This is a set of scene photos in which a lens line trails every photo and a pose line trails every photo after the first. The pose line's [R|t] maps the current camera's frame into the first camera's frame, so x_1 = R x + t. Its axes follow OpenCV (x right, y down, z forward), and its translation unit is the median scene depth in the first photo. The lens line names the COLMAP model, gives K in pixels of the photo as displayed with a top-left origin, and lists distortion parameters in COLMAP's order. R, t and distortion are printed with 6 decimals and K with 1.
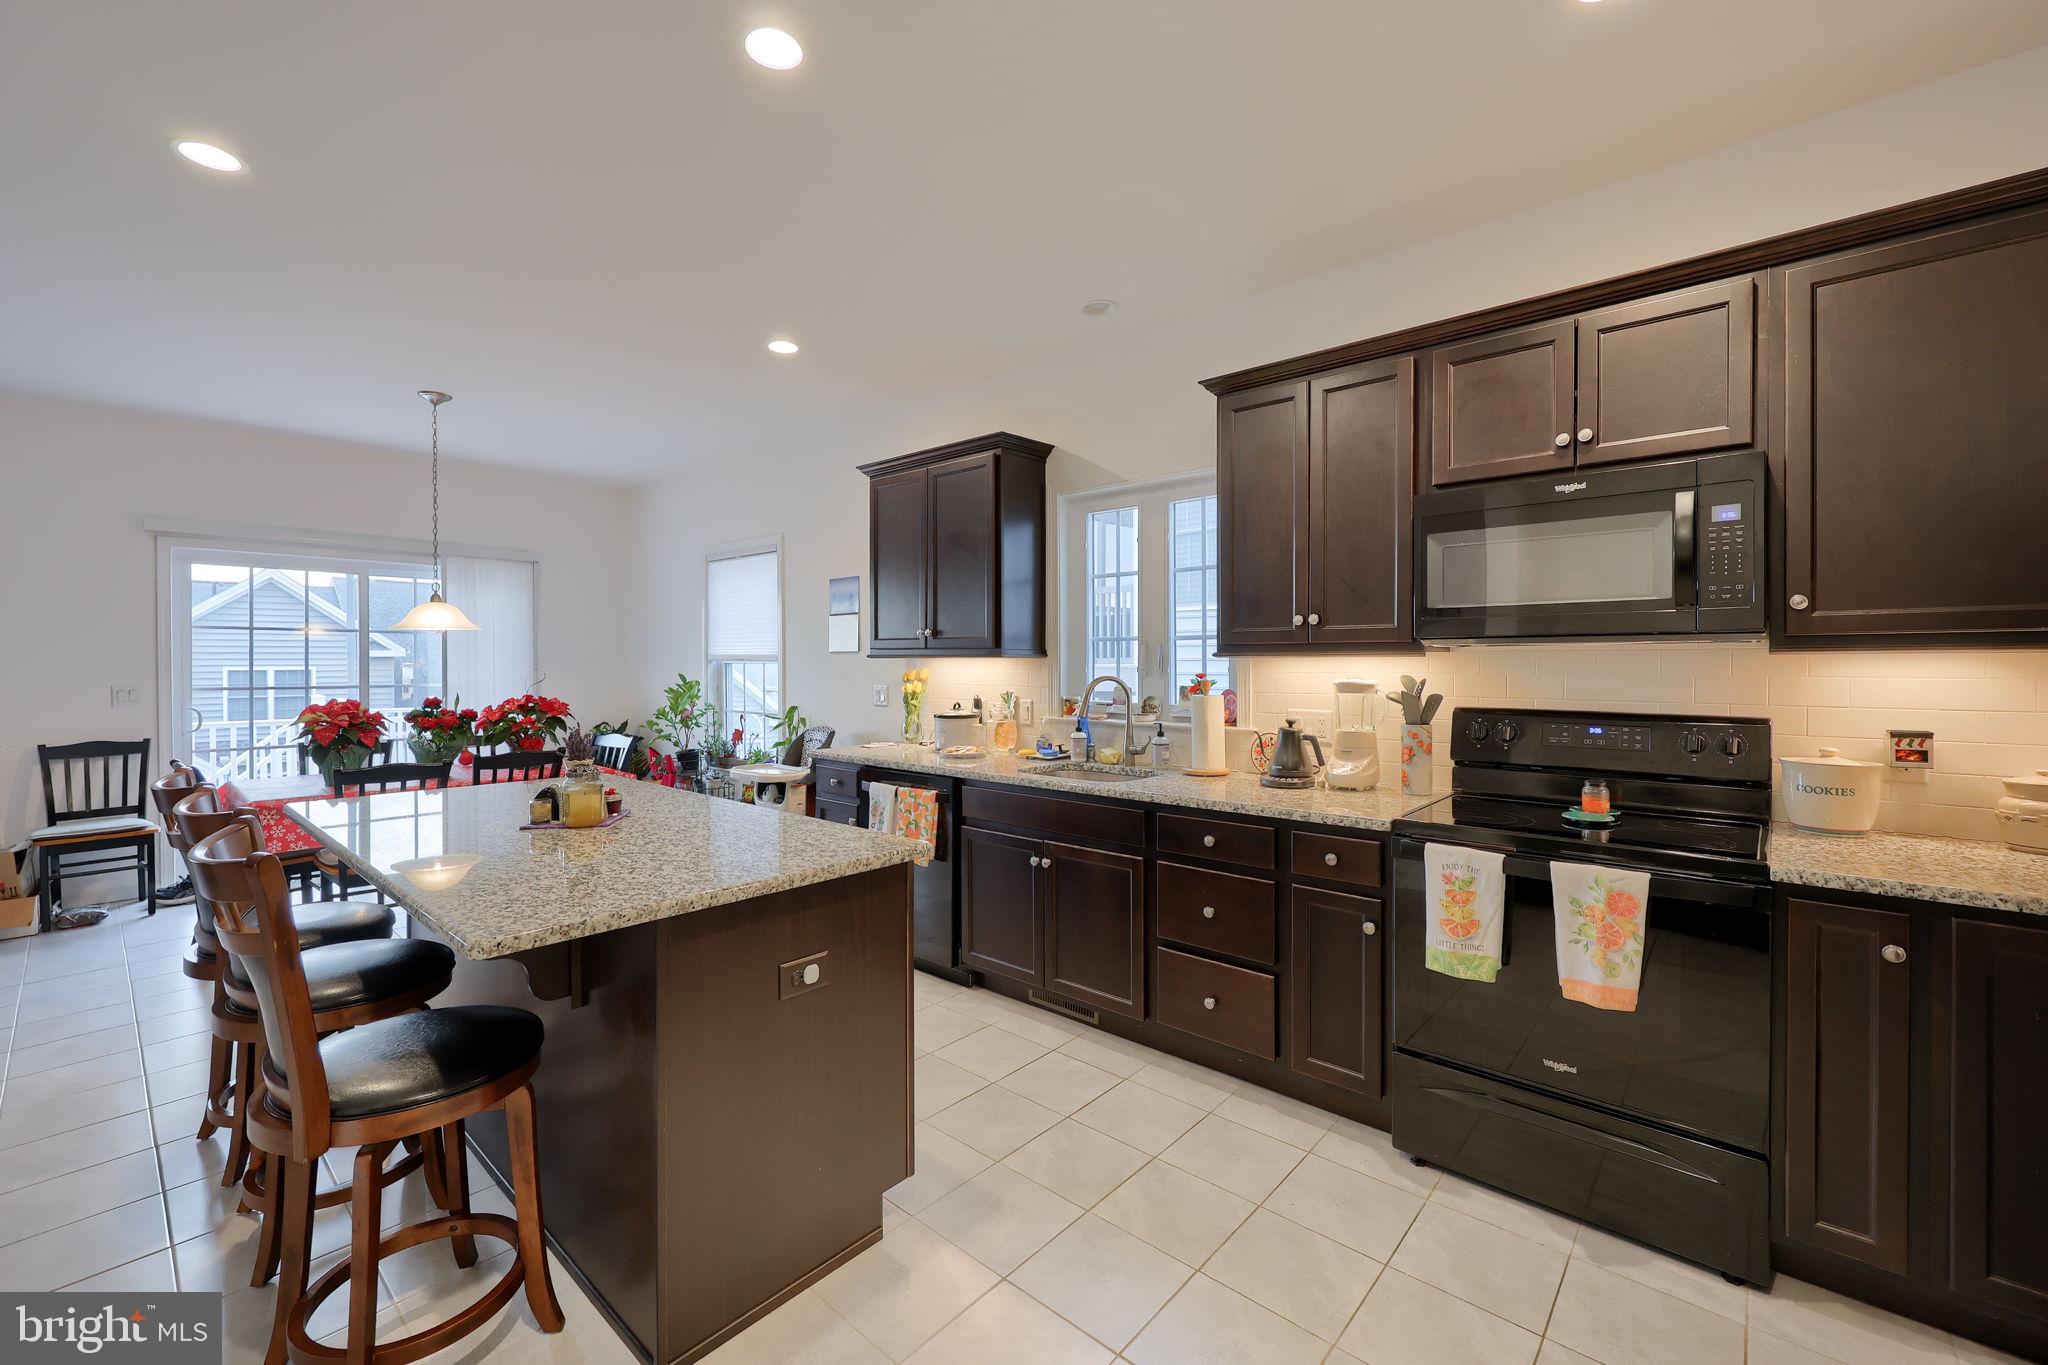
lens RADIAL K [[842.8, 0, 996.2], [0, 842.8, 673.1], [0, 0, 1]] dist [0.007332, -0.000197]
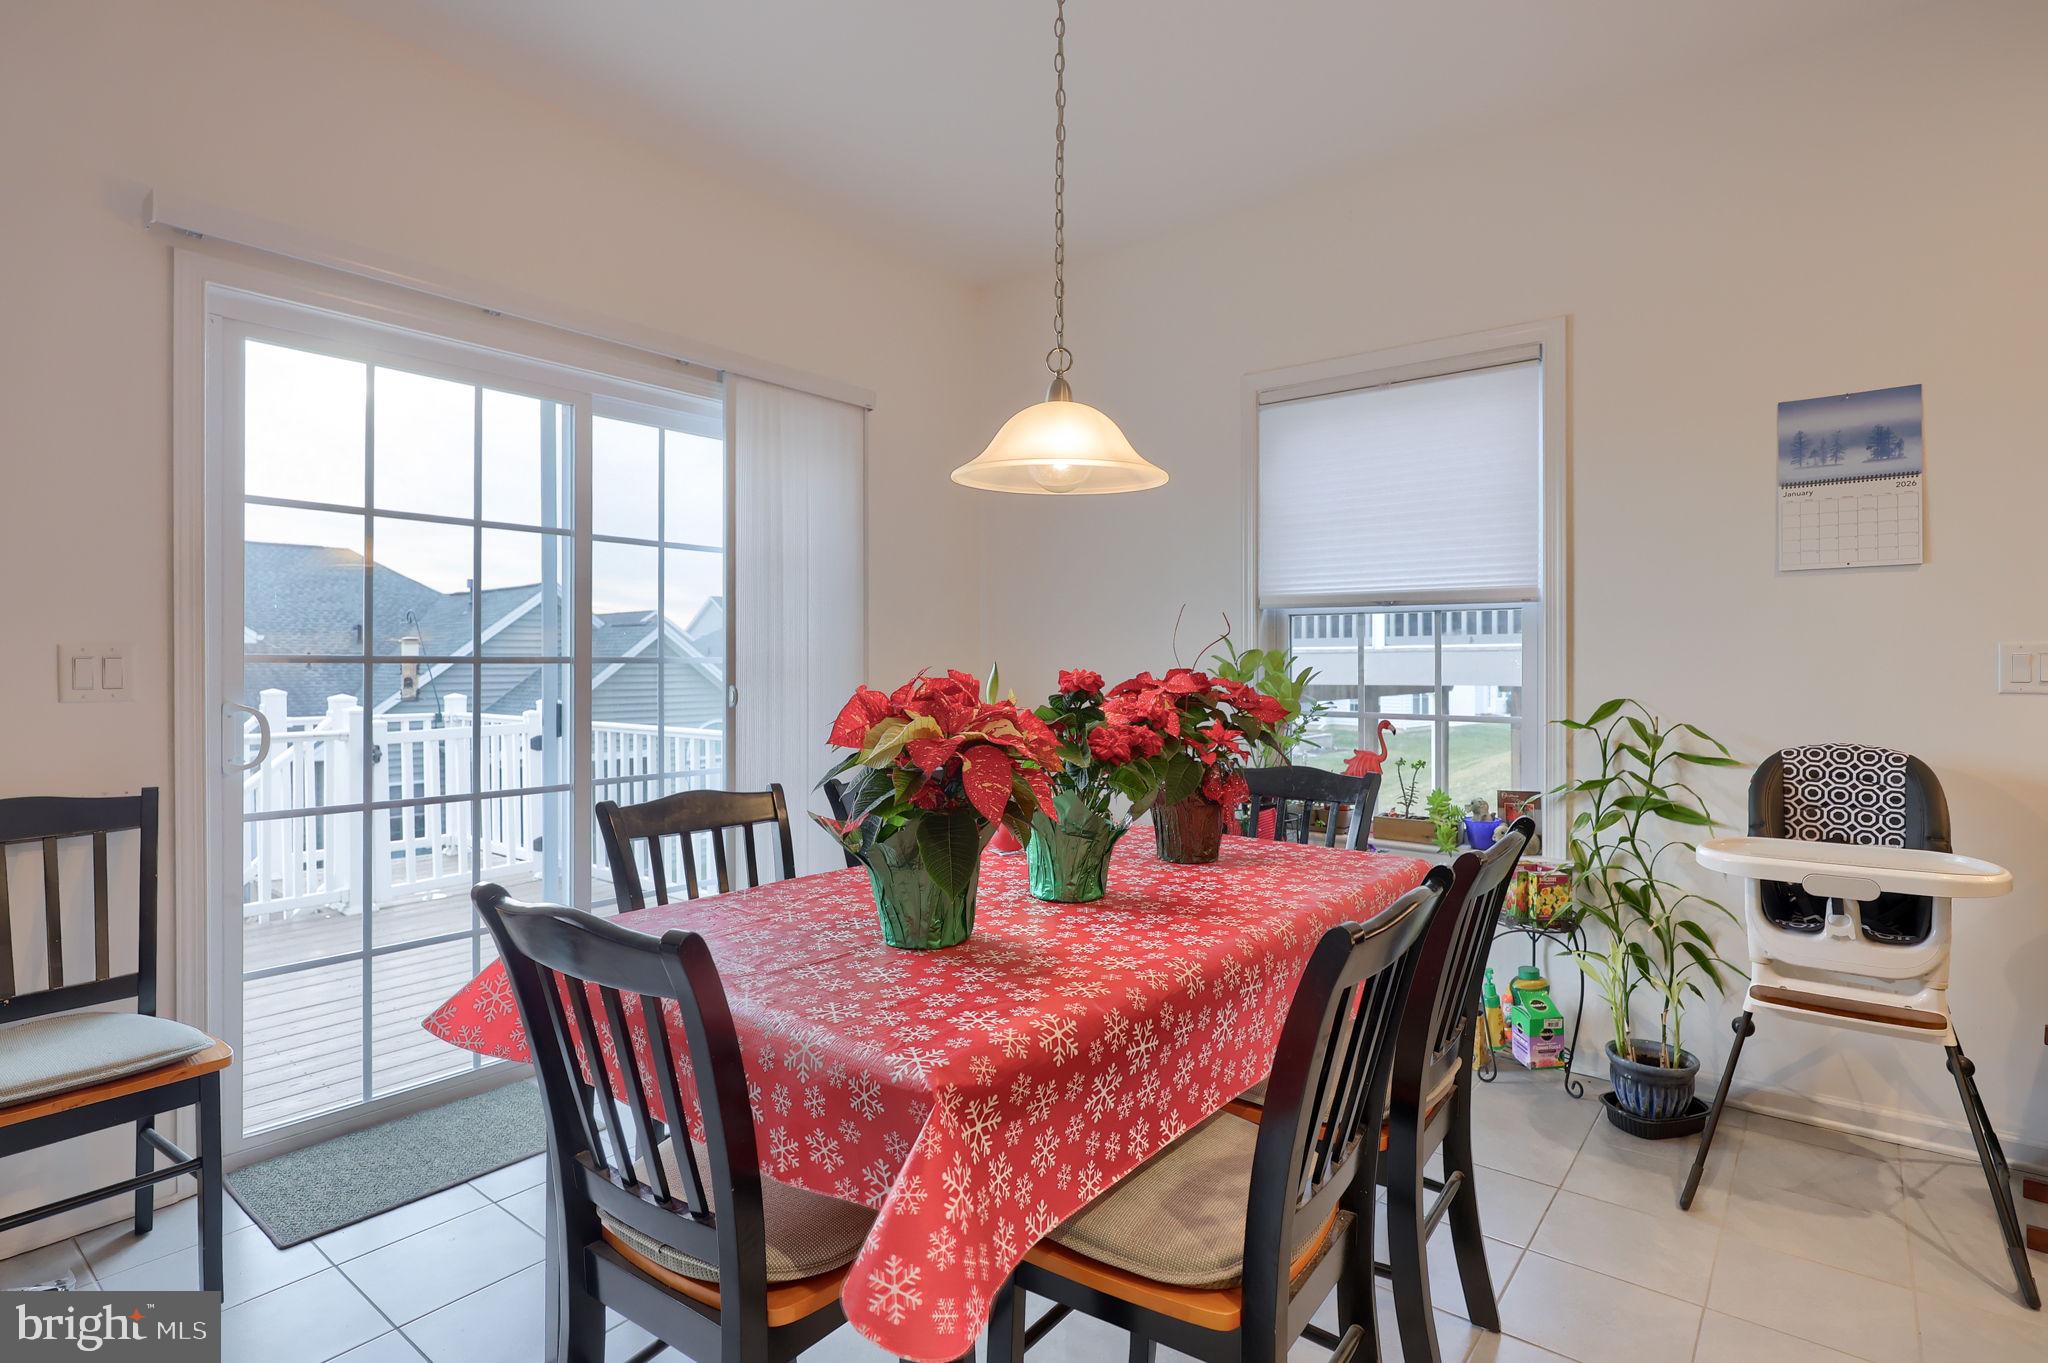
lens RADIAL K [[1014.6, 0, 1030.0], [0, 1014.6, 666.5], [0, 0, 1]] dist [-0.002507, -0.000554]
pose [[0.997460, -0.000838, 0.071217, -0.653487], [0.001434, 0.999964, -0.008323, 0.029392], [-0.071207, 0.008404, 0.997426, 0.536820]]
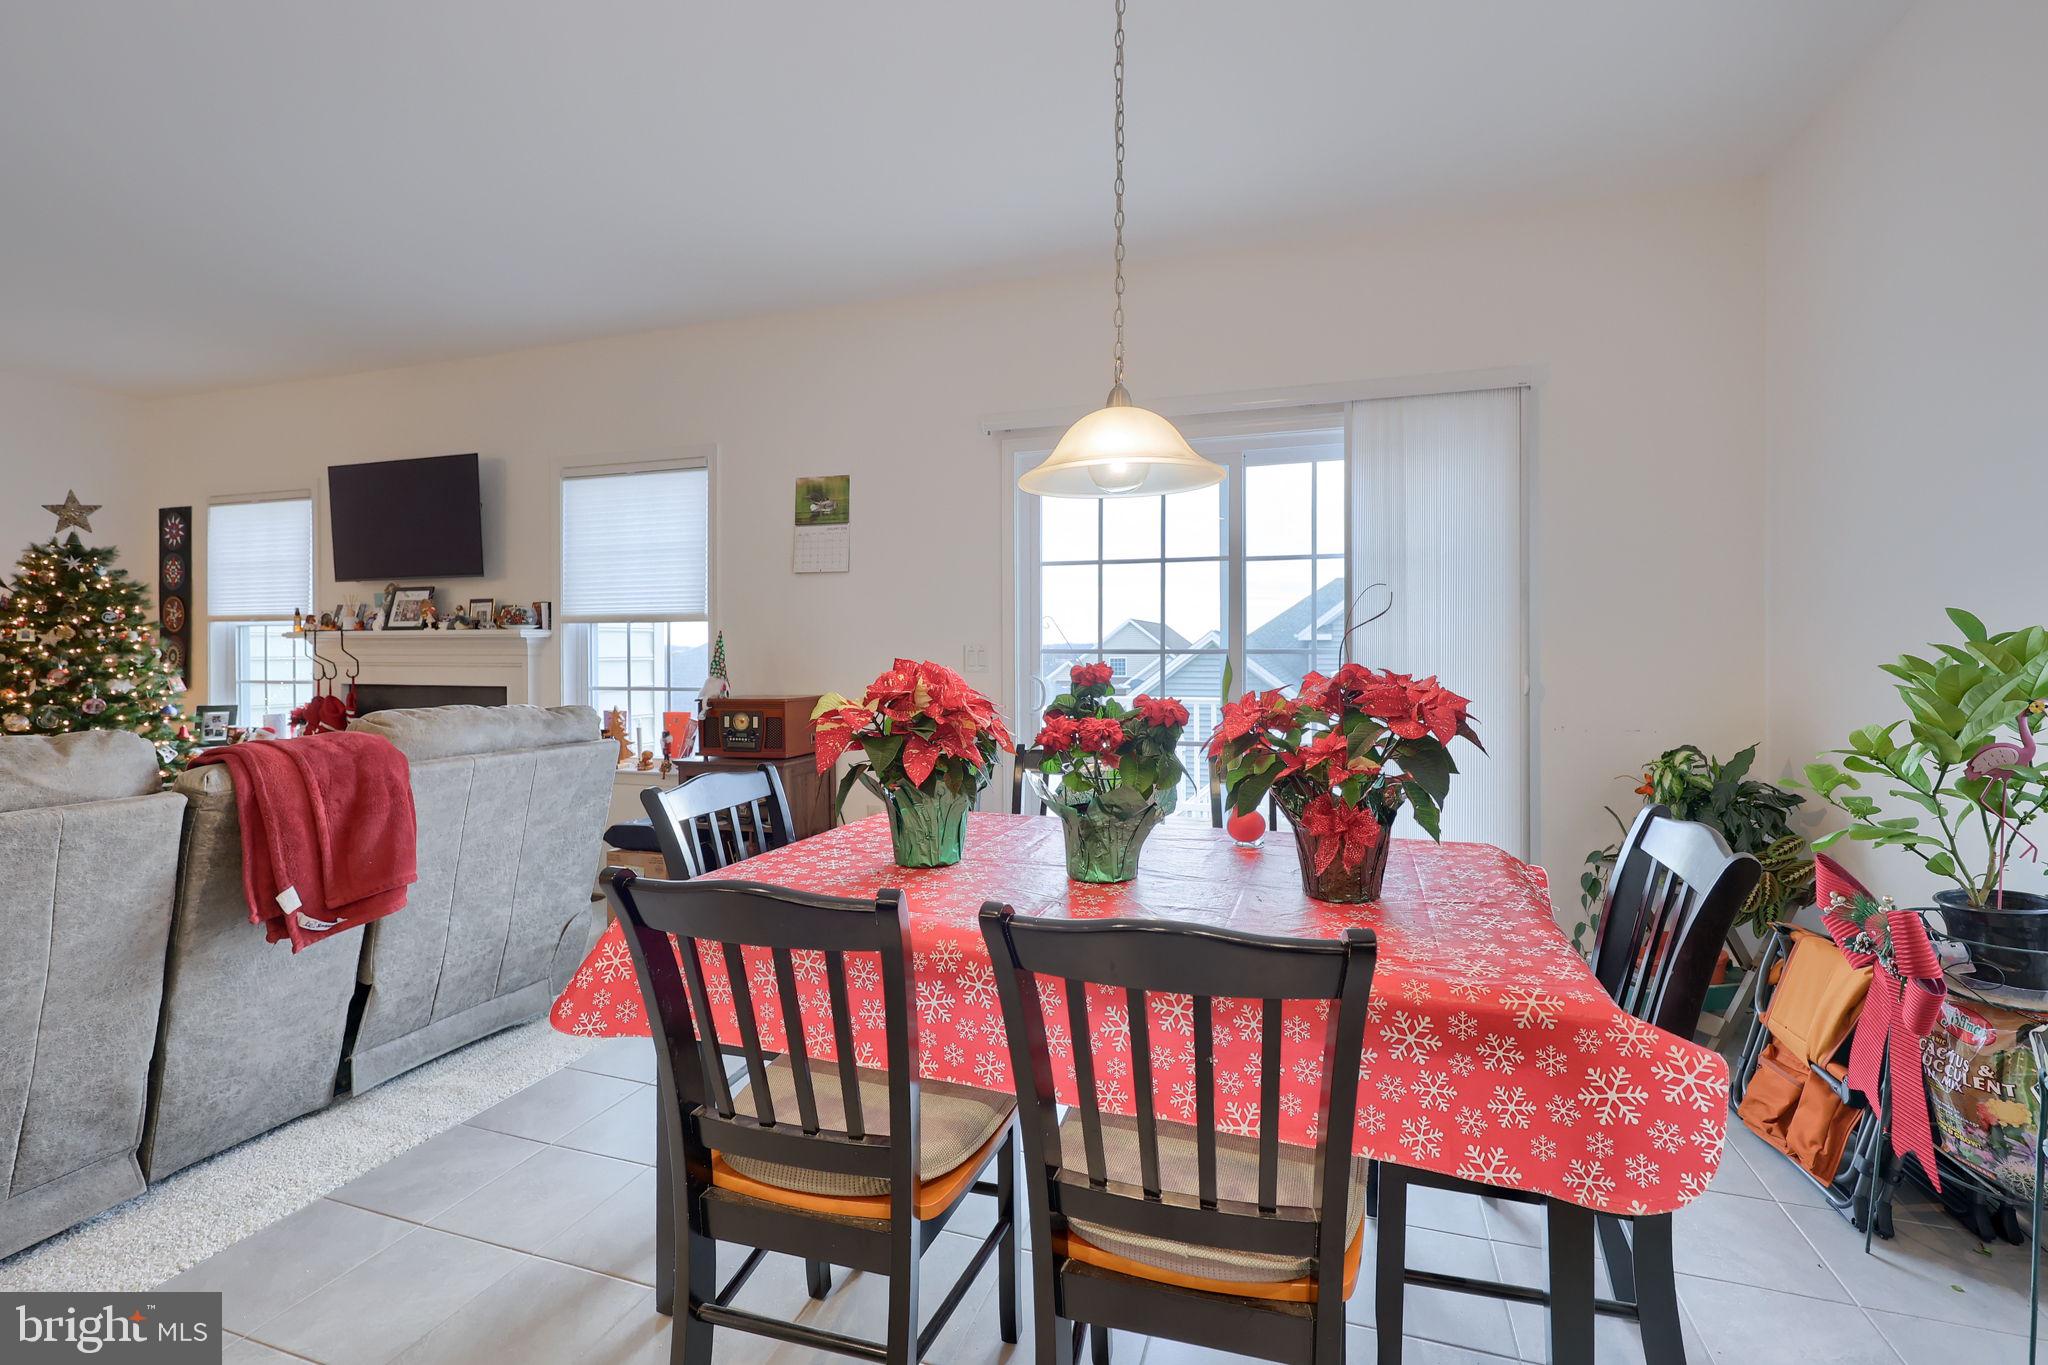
lens RADIAL K [[833.4, 0, 1085.5], [0, 833.4, 648.4], [0, 0, 1]] dist [-0.002775, -0.000082]
pose [[0.442287, -0.001310, -0.896873, -0.317325], [-0.011727, 0.999905, -0.007243, 0.023319], [0.896797, 0.013721, 0.442229, 0.771003]]
